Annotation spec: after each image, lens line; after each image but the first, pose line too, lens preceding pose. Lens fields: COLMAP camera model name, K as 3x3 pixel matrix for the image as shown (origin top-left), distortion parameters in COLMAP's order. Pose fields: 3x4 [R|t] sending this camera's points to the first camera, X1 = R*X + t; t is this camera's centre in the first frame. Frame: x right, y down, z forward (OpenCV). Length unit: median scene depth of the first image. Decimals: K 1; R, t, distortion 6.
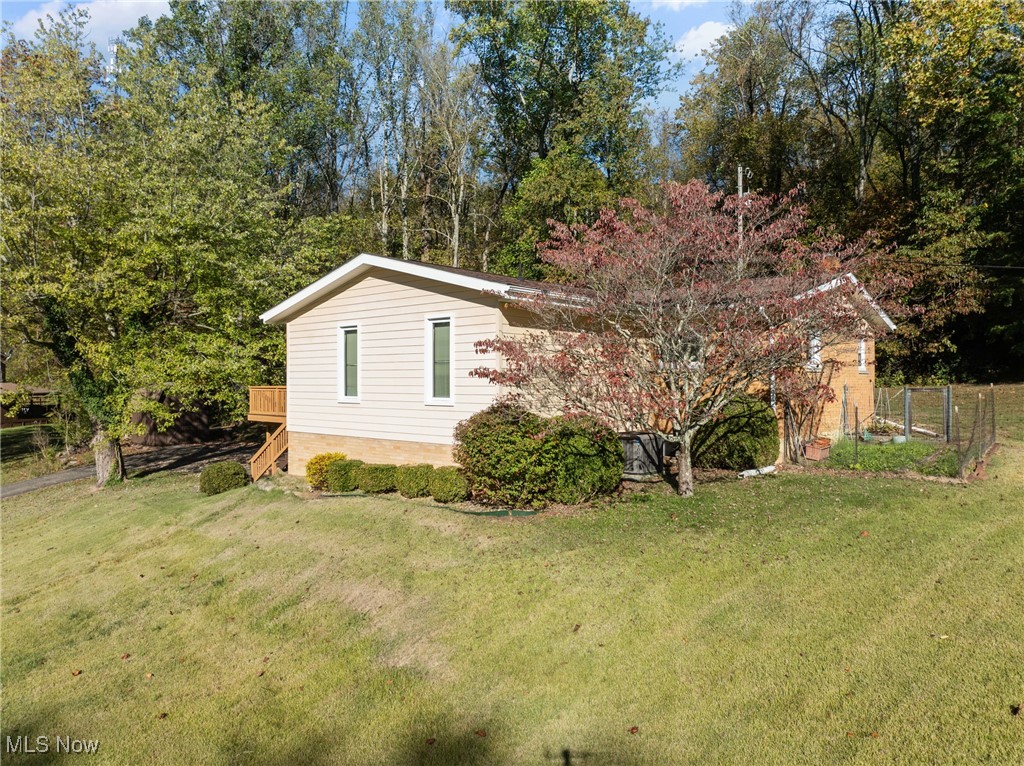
lens RADIAL K [[709.4, 0, 512.0], [0, 709.4, 383.0], [0, 0, 1]] dist [-0.029516, -0.001127]
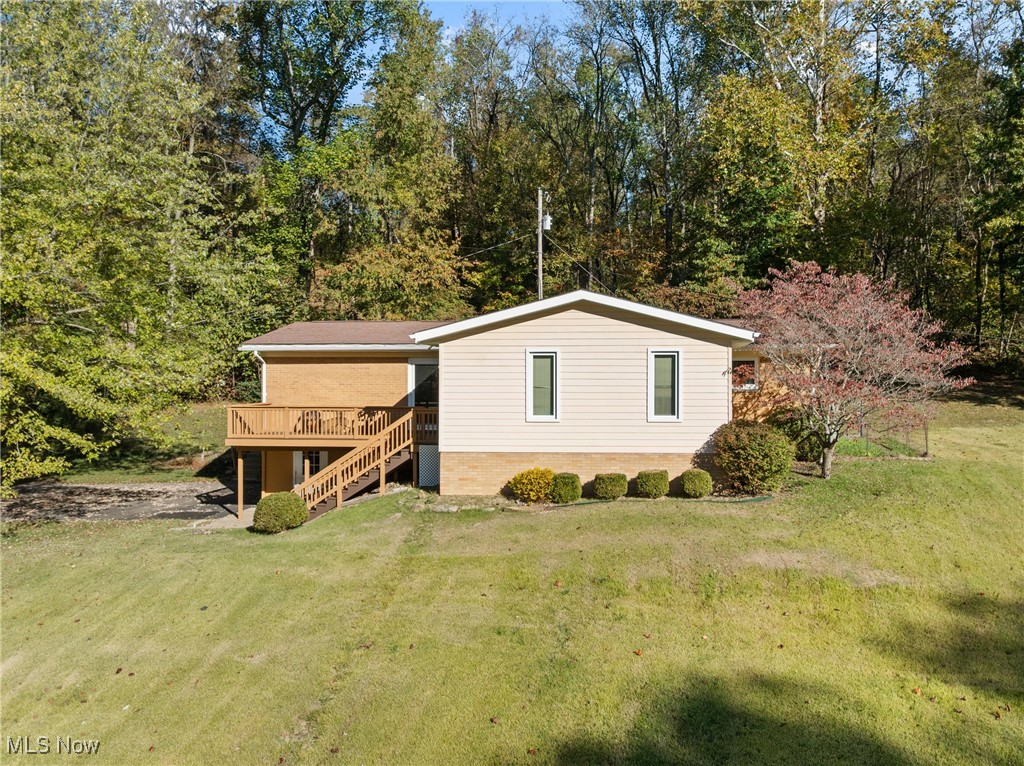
lens RADIAL K [[804.3, 0, 577.3], [0, 804.3, 384.5], [0, 0, 1]] dist [-0.007320, -0.001261]
pose [[0.803281, -0.001039, 0.595599, -0.966698], [0.001647, 0.999999, -0.000477, -0.030471], [-0.595598, 0.001364, 0.803282, -0.030999]]
